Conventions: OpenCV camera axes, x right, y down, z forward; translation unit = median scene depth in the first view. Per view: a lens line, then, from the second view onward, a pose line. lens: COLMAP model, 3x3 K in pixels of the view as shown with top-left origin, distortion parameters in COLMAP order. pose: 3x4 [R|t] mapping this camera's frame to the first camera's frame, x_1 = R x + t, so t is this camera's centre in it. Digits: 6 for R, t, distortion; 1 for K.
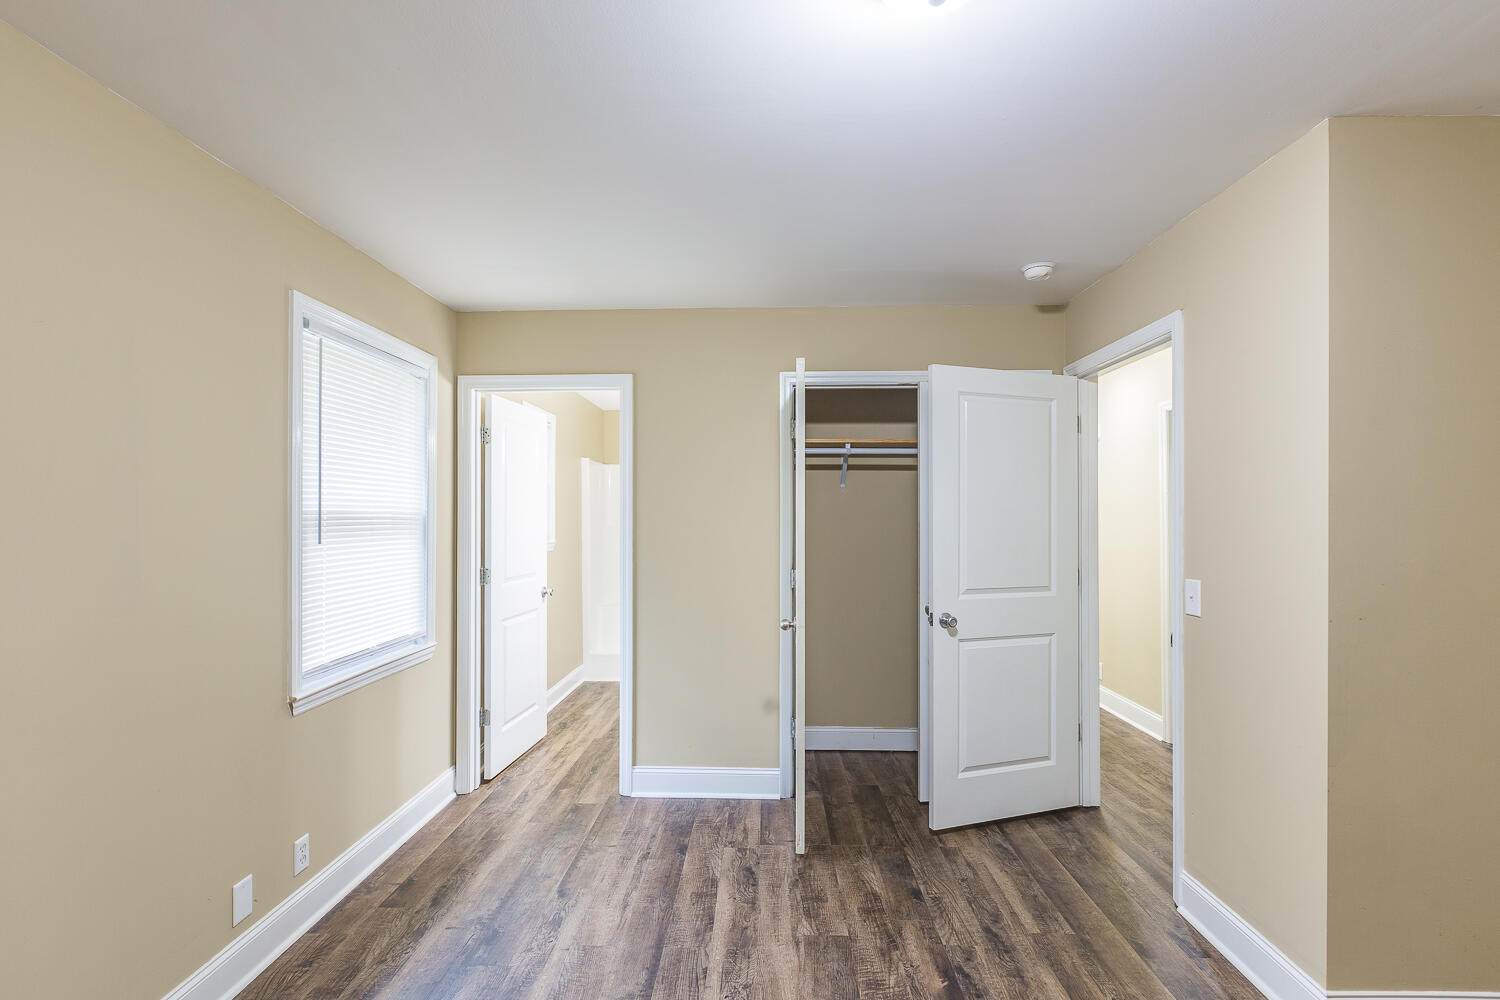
lens RADIAL K [[710.6, 0, 744.0], [0, 710.6, 507.2], [0, 0, 1]] dist [0.000181, 0.000027]
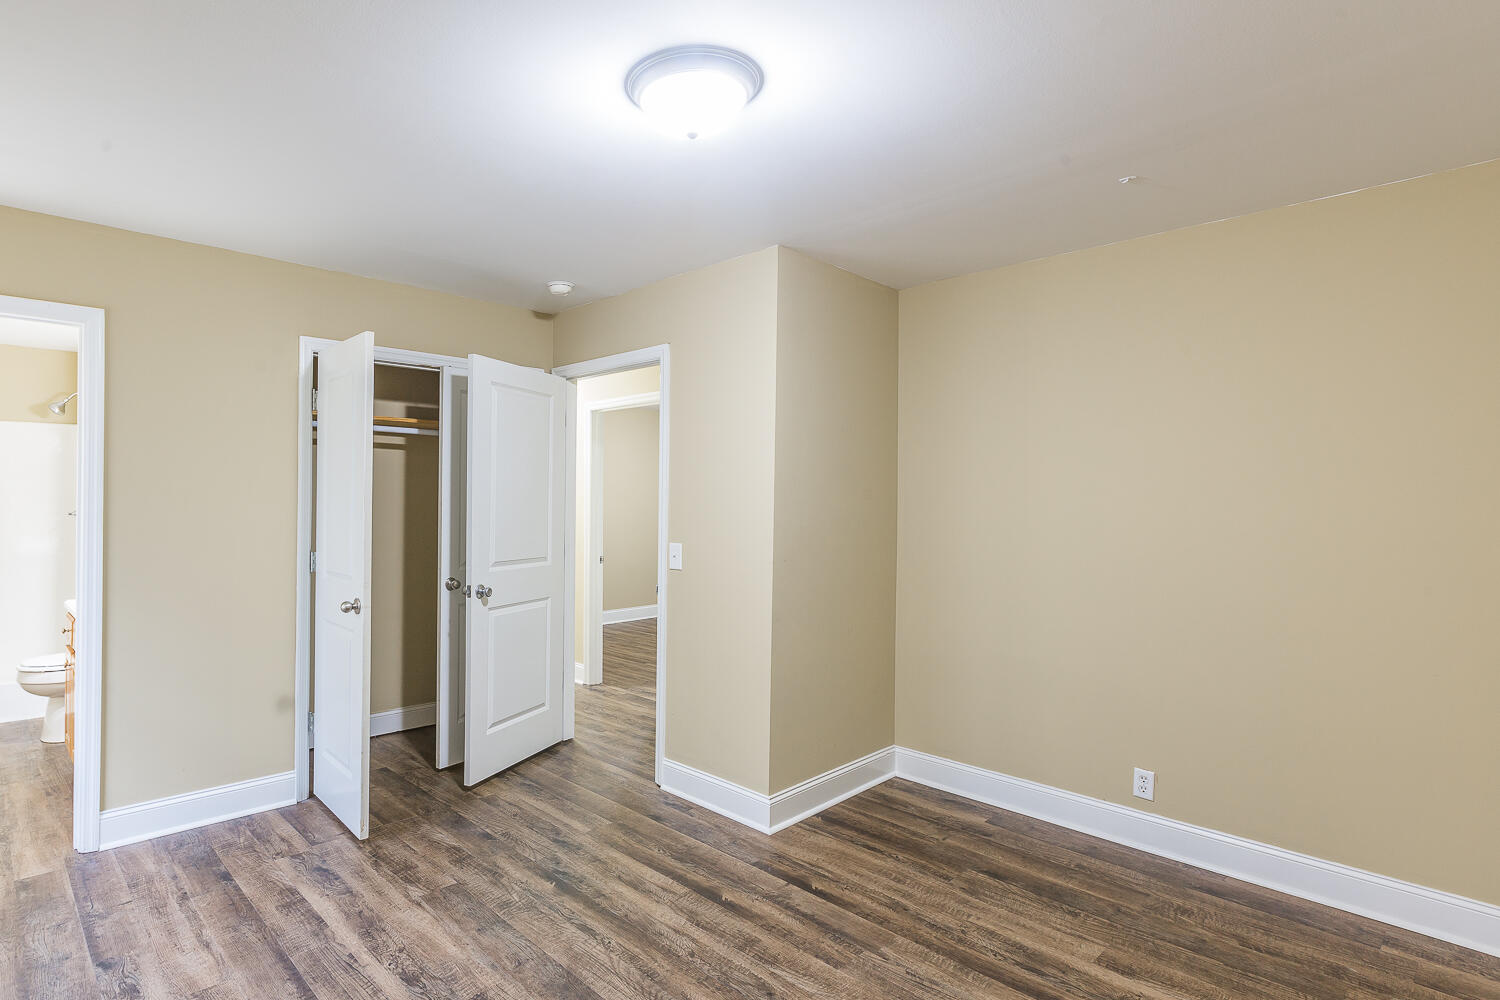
lens RADIAL K [[670.7, 0, 743.6], [0, 670.7, 499.3], [0, 0, 1]] dist [-0.000559, -0.000518]
pose [[0.717282, 0.004561, 0.696768, -0.187075], [-0.015696, 0.999831, 0.009614, 0.002853], [-0.696607, -0.017832, 0.717232, -0.017198]]
